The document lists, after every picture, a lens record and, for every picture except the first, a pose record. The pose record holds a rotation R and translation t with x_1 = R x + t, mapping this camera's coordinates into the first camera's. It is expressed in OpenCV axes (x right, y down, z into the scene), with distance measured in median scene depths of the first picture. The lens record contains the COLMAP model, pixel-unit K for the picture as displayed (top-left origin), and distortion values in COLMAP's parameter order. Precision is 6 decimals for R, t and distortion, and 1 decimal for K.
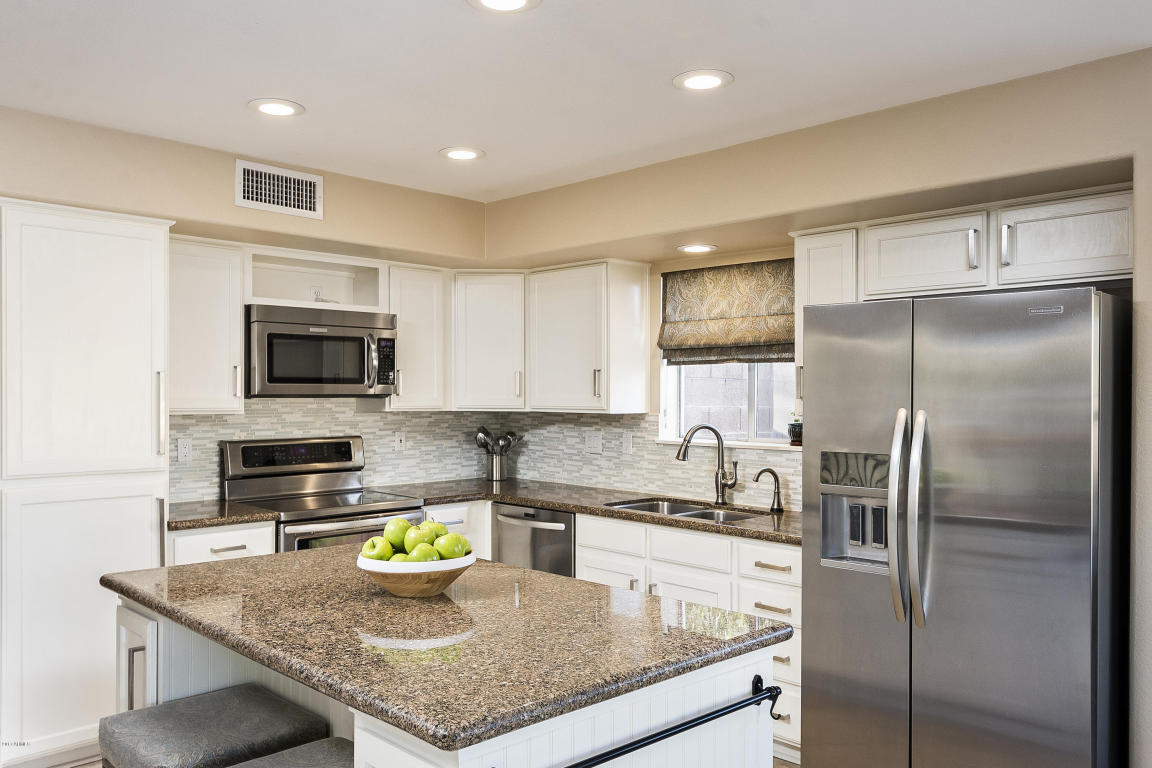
lens RADIAL K [[885.0, 0, 563.6], [0, 885.0, 391.5], [0, 0, 1]] dist [0.015183, 0.007586]
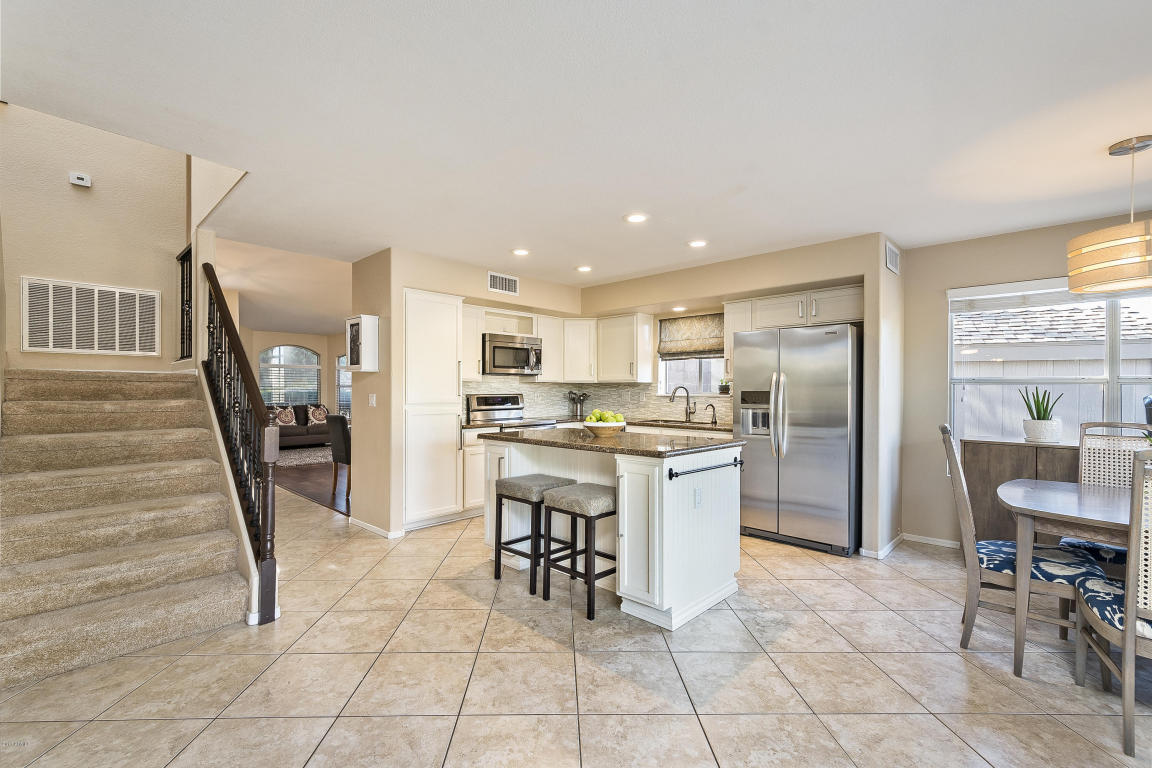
lens RADIAL K [[500.1, 0, 567.8], [0, 500.1, 398.0], [0, 0, 1]] dist [0.008342, -0.000969]
pose [[0.999640, -0.004241, 0.026480, -0.164631], [0.003701, 0.999785, 0.020413, 0.039848], [-0.026561, -0.020308, 0.999441, -0.275666]]
